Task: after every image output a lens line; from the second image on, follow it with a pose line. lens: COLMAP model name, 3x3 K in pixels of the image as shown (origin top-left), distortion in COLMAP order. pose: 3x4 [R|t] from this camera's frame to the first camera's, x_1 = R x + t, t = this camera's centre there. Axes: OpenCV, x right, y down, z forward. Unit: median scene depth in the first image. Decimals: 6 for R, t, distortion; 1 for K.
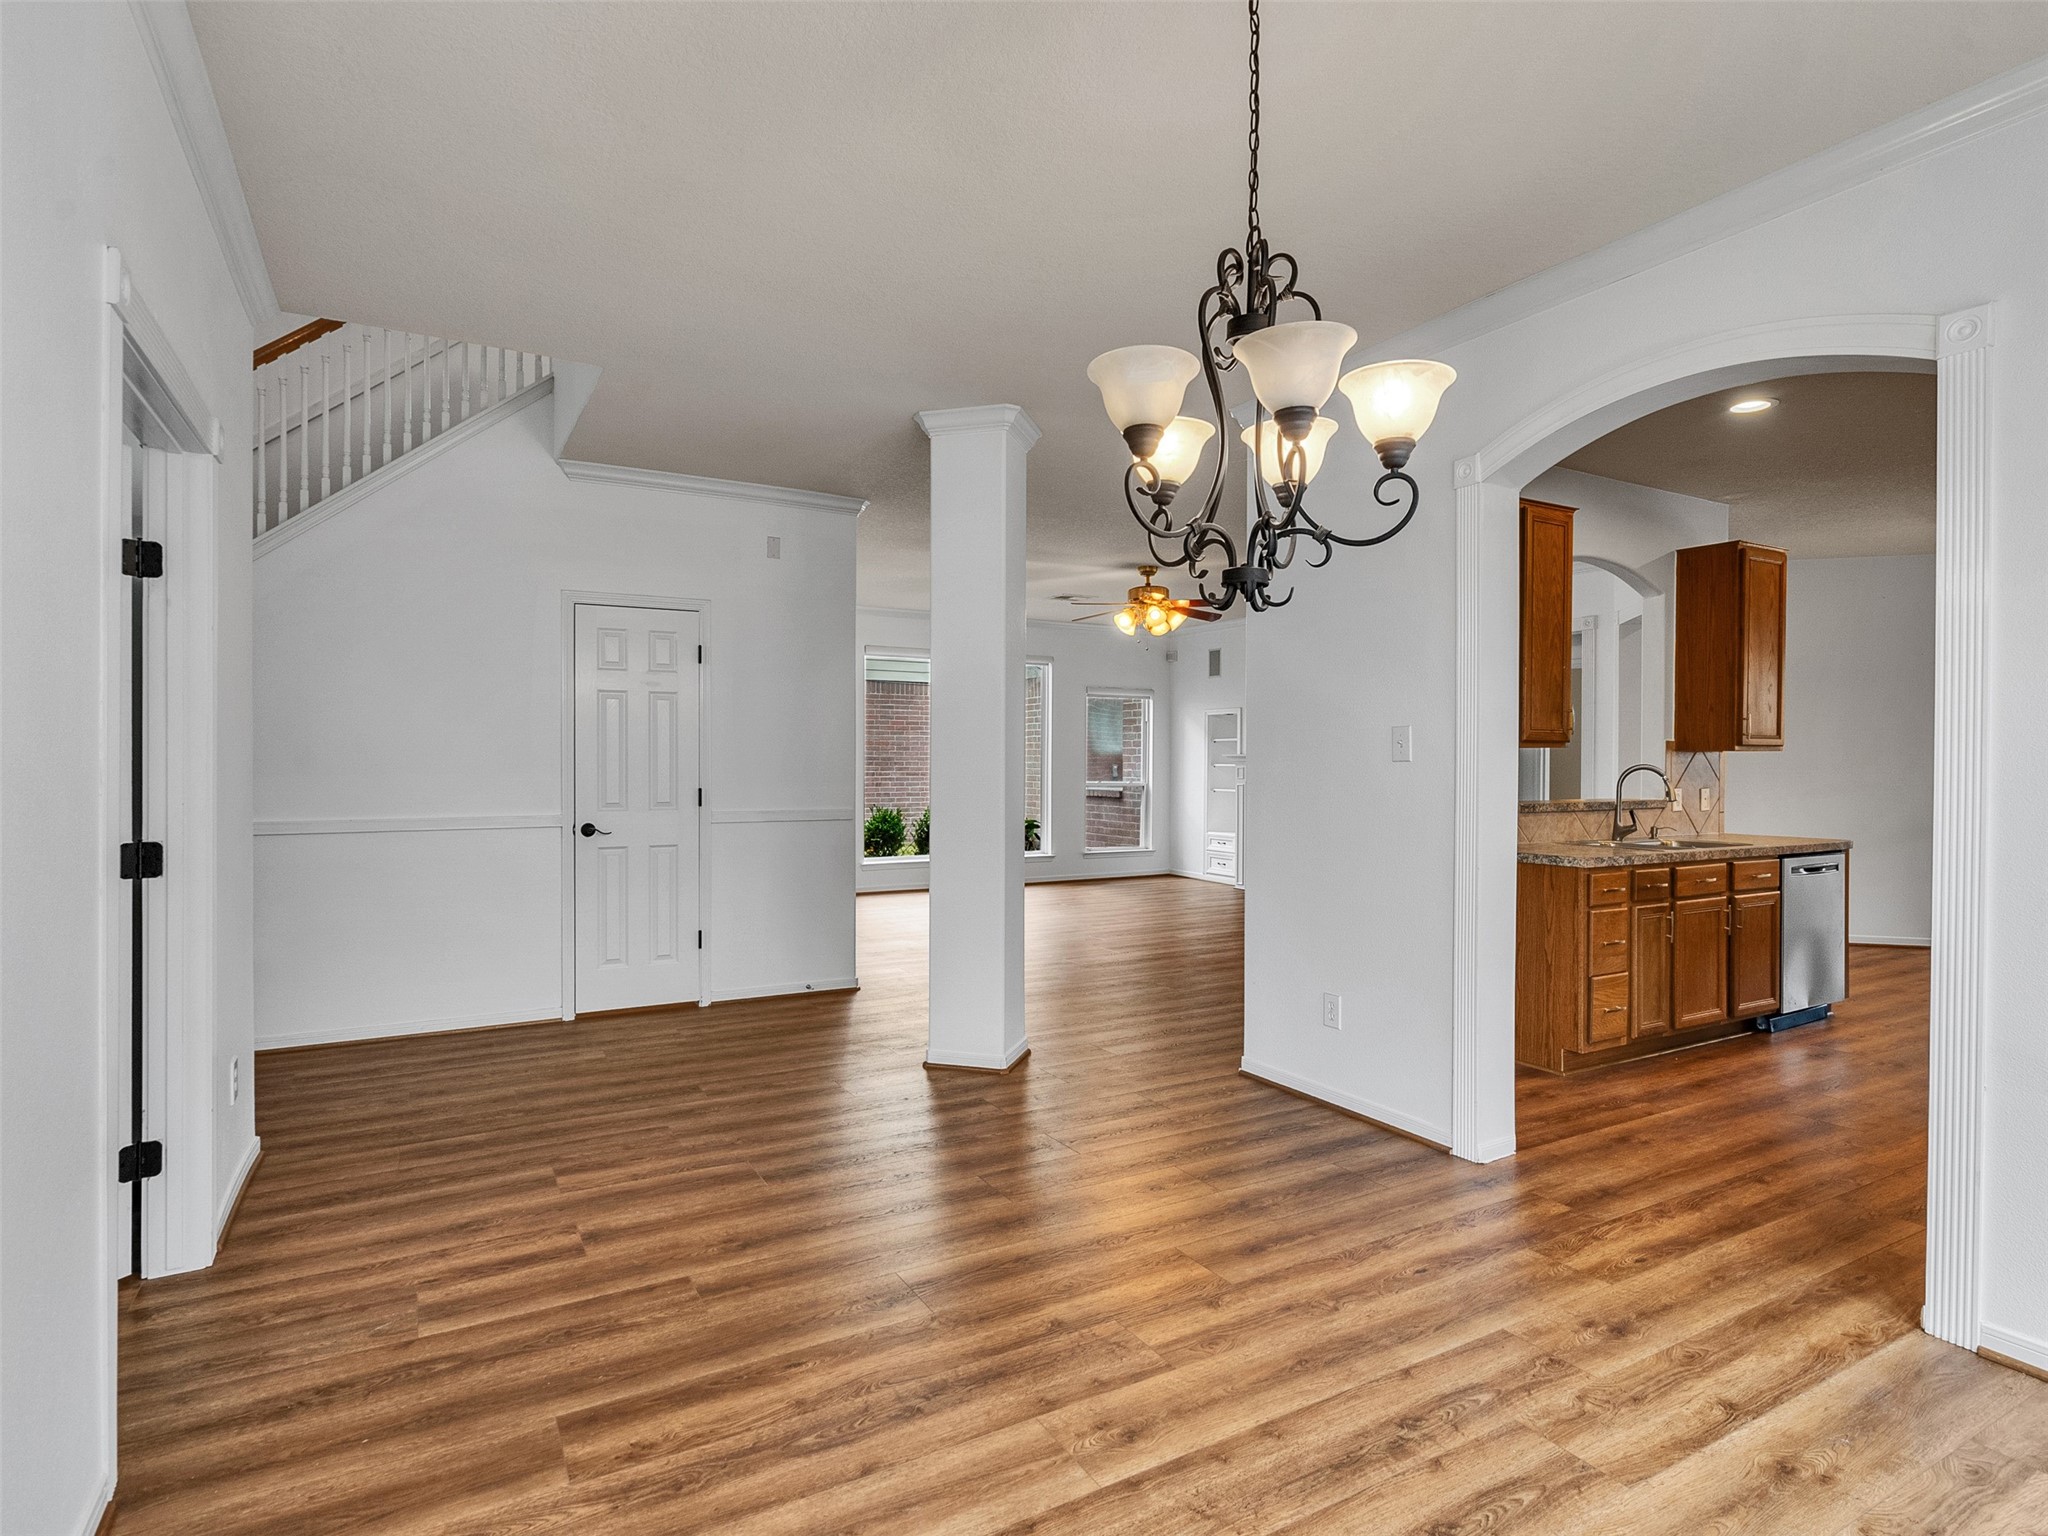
lens RADIAL K [[1070.9, 0, 1024.0], [0, 1070.9, 768.0], [0, 0, 1]] dist [-0.000546, -0.000038]
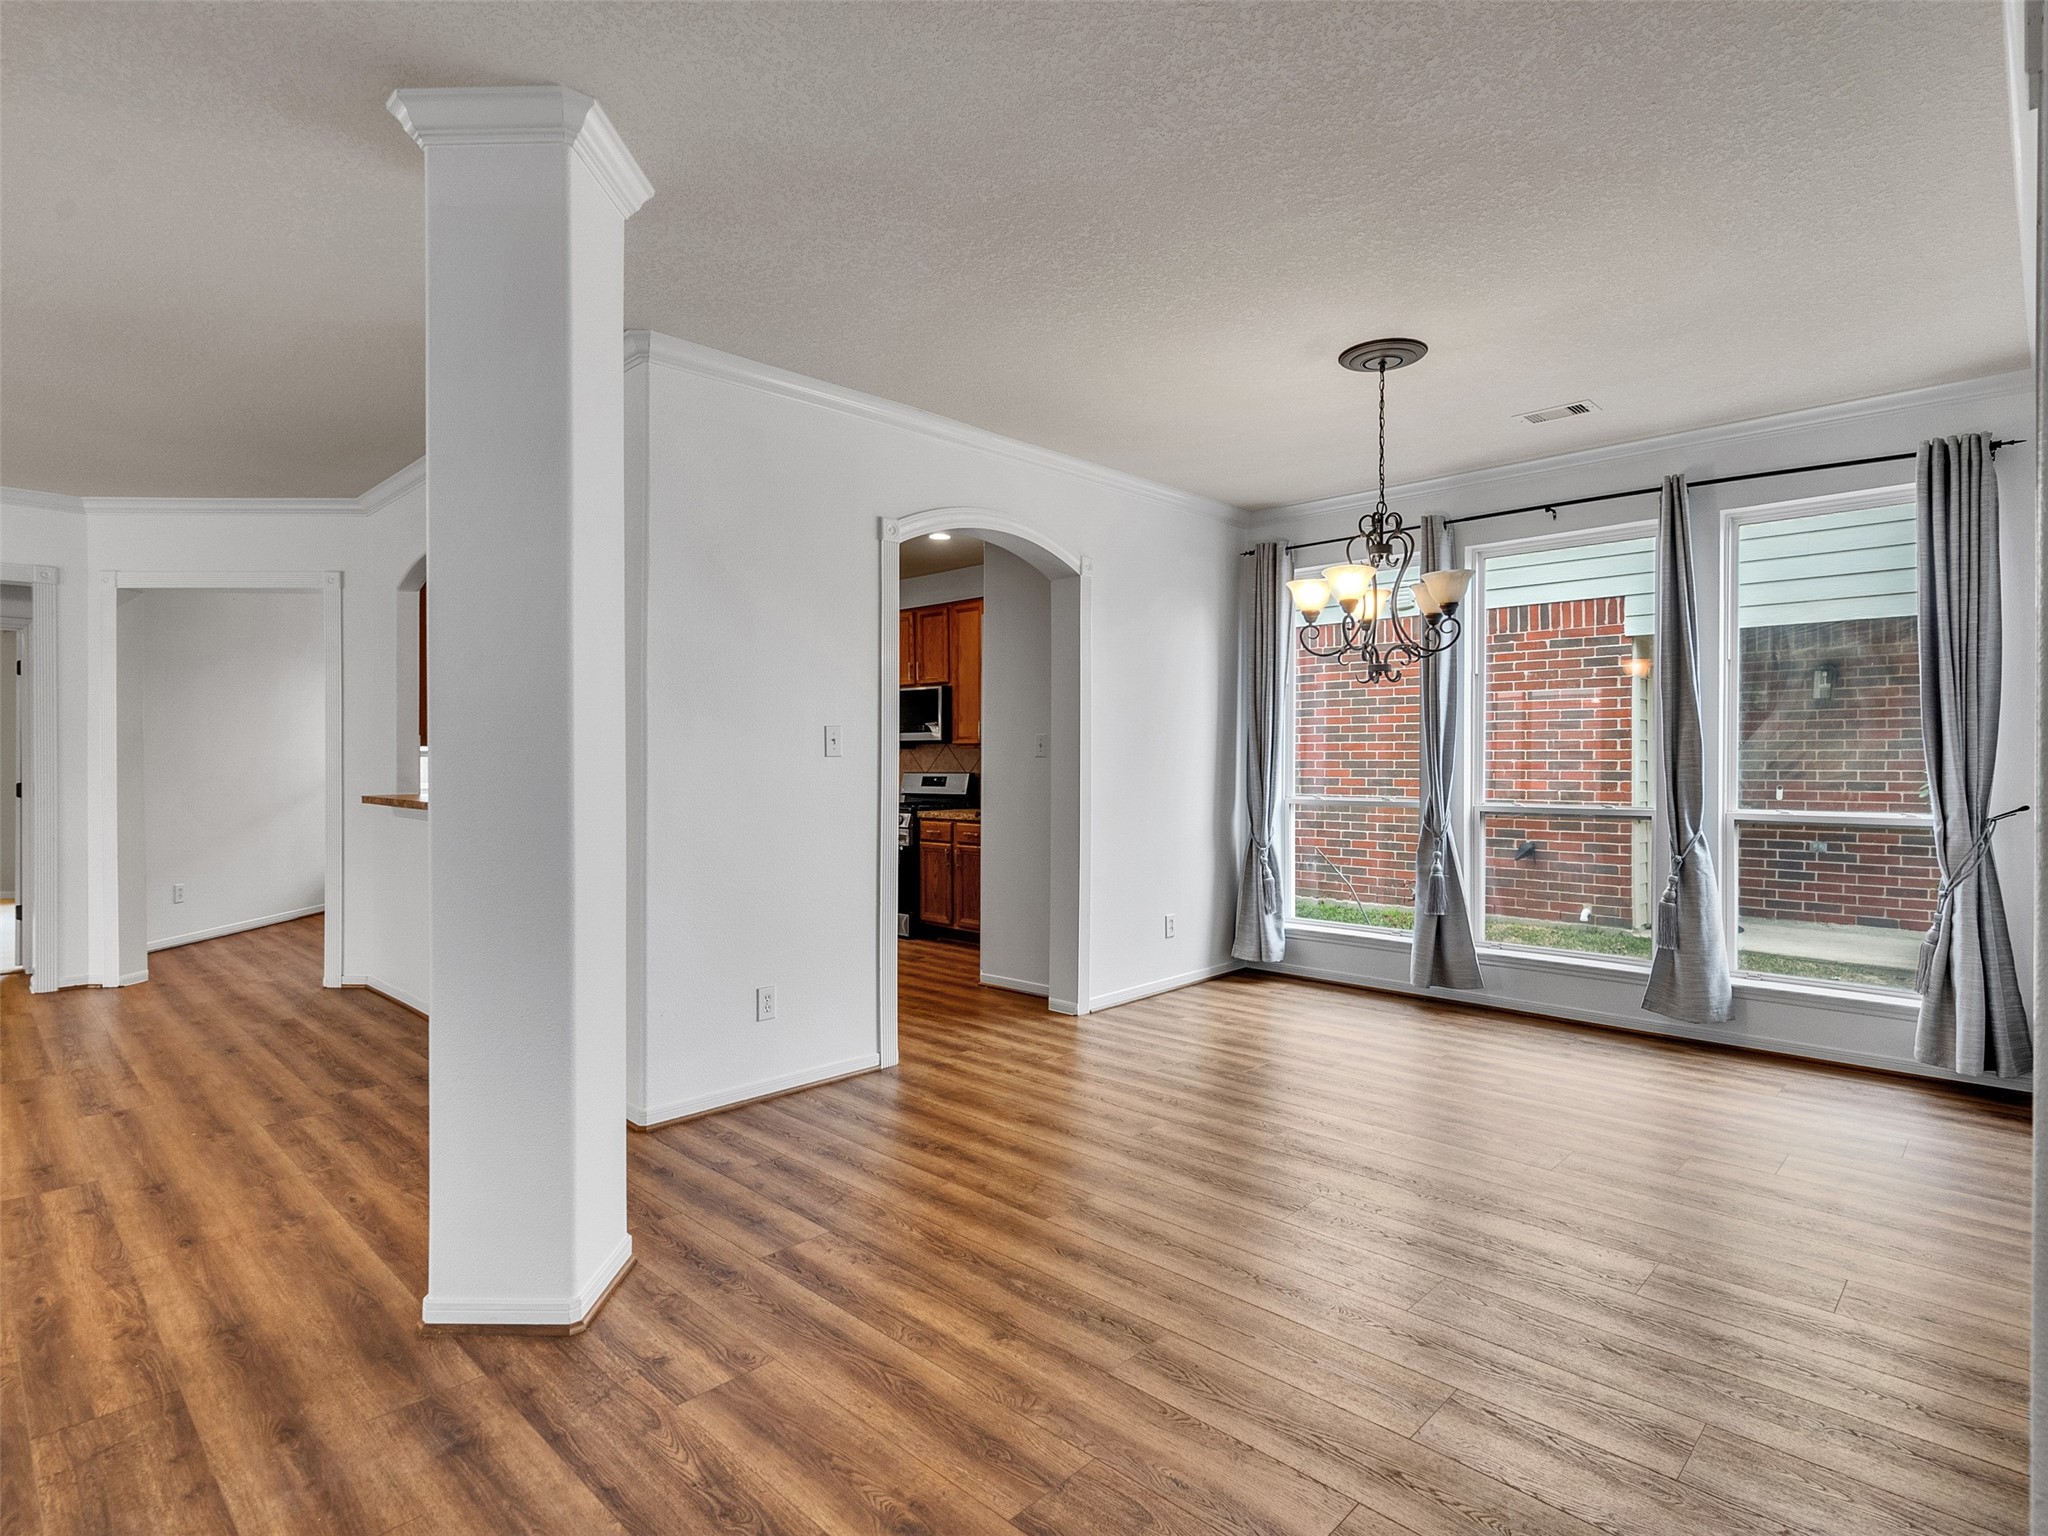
lens RADIAL K [[1070.9, 0, 1024.0], [0, 1070.9, 768.0], [0, 0, 1]] dist [-0.000546, -0.000038]
pose [[-0.276169, -0.011679, 0.961038, -0.922906], [0.014830, 0.999755, 0.016411, -0.003148], [-0.960995, 0.018784, -0.275928, 1.319567]]
